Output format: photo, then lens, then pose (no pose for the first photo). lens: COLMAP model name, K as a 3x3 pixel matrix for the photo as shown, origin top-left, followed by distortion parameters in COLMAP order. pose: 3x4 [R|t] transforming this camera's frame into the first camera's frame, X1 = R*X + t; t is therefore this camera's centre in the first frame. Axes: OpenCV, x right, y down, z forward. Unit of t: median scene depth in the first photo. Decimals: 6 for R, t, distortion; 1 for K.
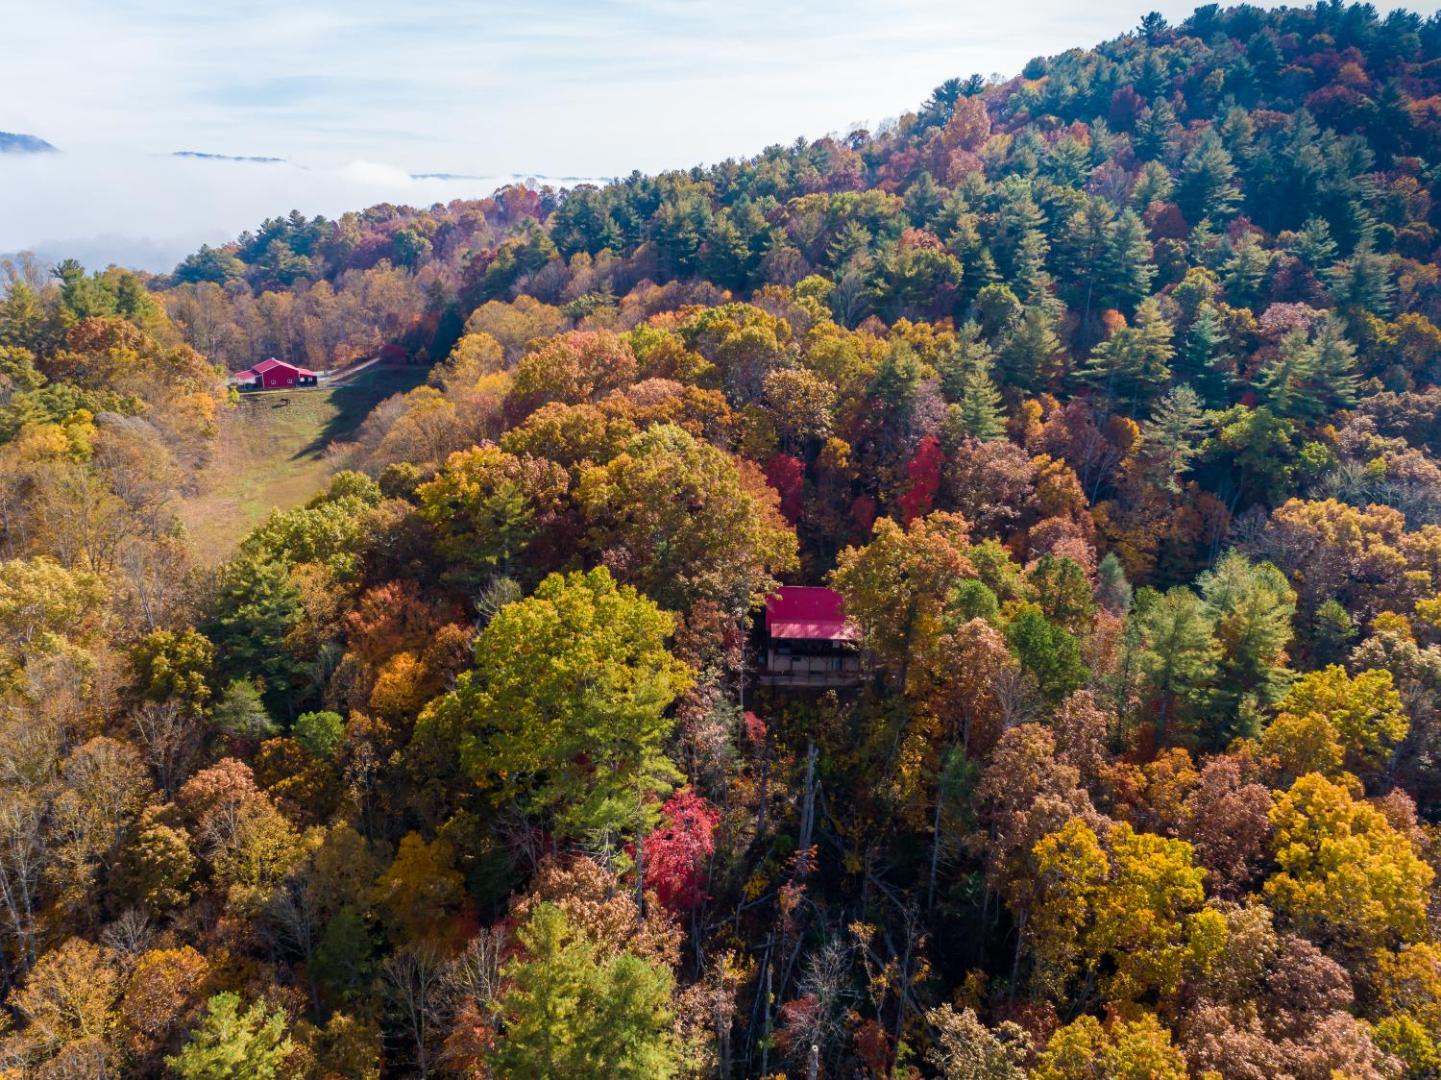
lens RADIAL K [[1087.9, 0, 720.5], [0, 1087.9, 540.0], [0, 0, 1]] dist [0.027489, -0.003590]
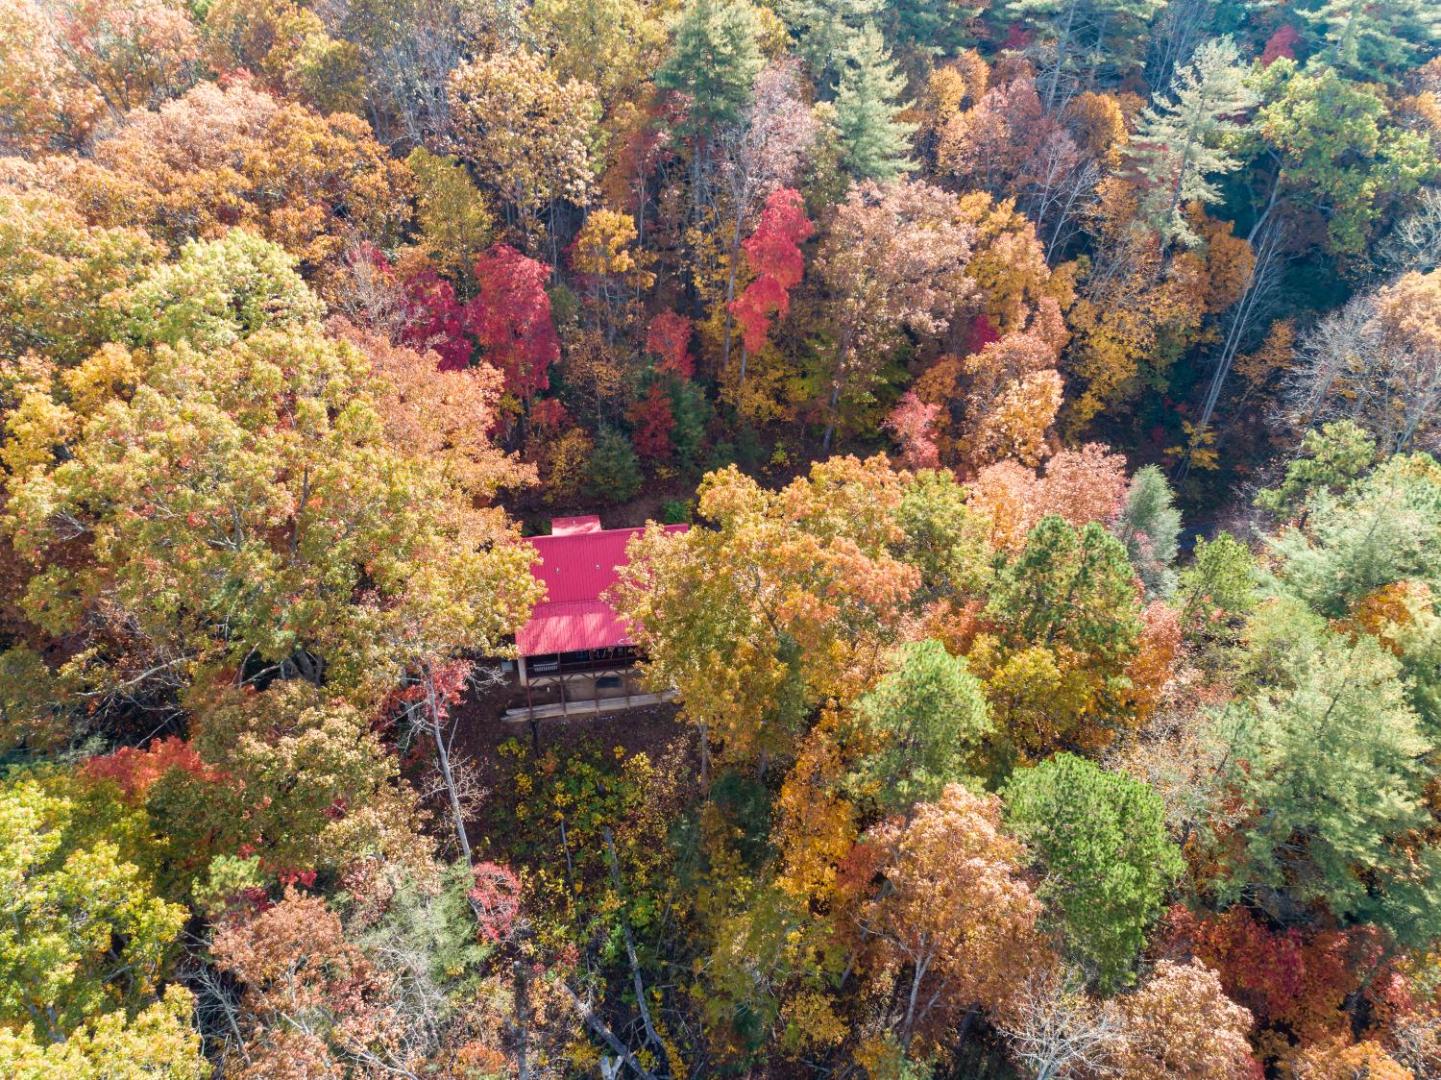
lens RADIAL K [[1087.9, 0, 720.5], [0, 1087.9, 540.0], [0, 0, 1]] dist [0.027489, -0.003590]
pose [[0.981497, -0.121384, 0.148088, 0.061972], [0.057505, 0.924550, 0.376697, -0.132710], [-0.182640, -0.361211, 0.914423, 0.449712]]
